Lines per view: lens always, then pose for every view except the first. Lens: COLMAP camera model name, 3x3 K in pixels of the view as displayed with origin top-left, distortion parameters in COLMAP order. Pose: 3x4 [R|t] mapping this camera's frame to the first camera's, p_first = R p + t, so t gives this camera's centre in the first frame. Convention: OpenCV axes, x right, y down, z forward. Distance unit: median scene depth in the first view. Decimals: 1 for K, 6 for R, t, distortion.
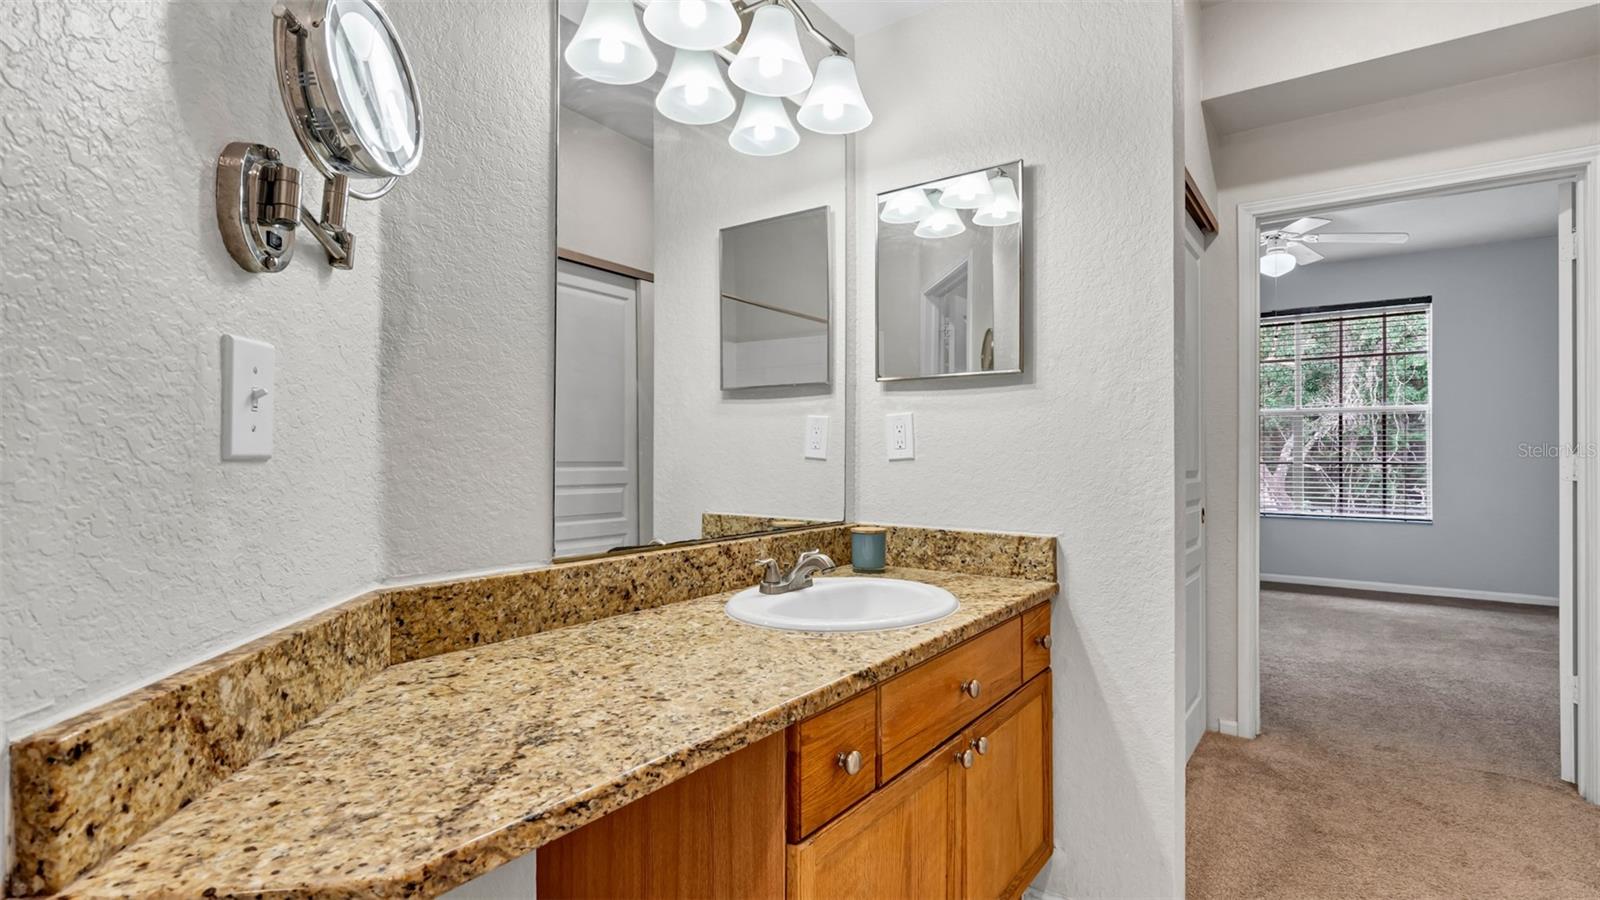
lens RADIAL K [[751.2, 0, 814.0], [0, 751.2, 447.7], [0, 0, 1]] dist [0.001089, -0.000755]
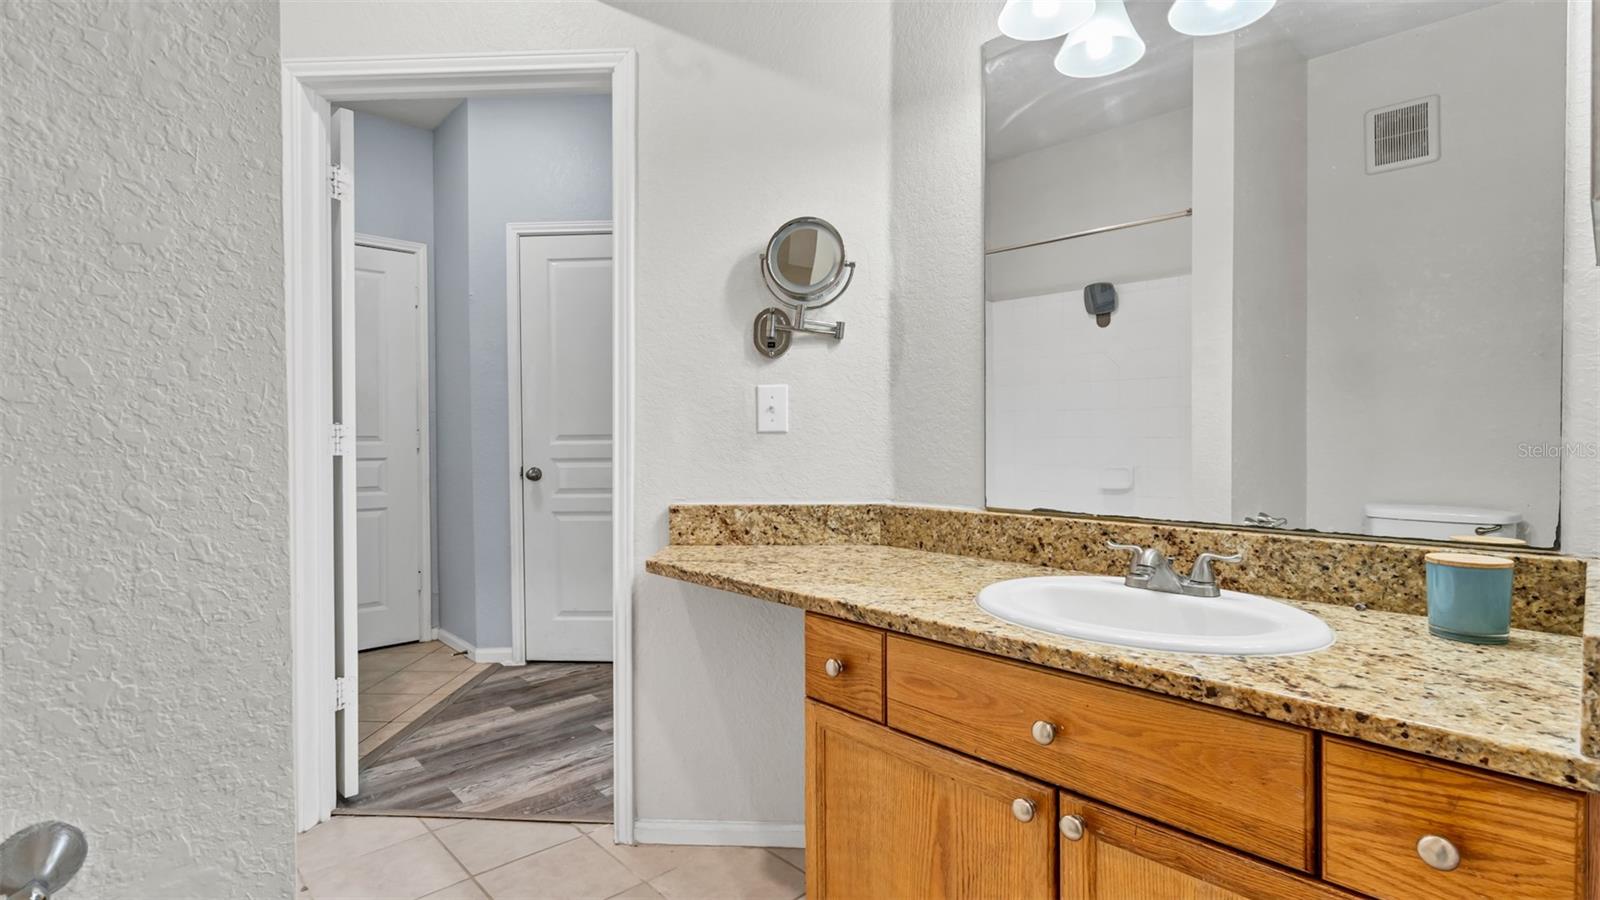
lens RADIAL K [[751.2, 0, 798.2], [0, 751.2, 447.4], [0, 0, 1]] dist [0.001089, -0.000755]
pose [[-0.198528, 0.009666, -0.980048, 1.066436], [0.012414, 0.999896, 0.007347, 0.030131], [0.980017, -0.010708, -0.198627, 0.983309]]
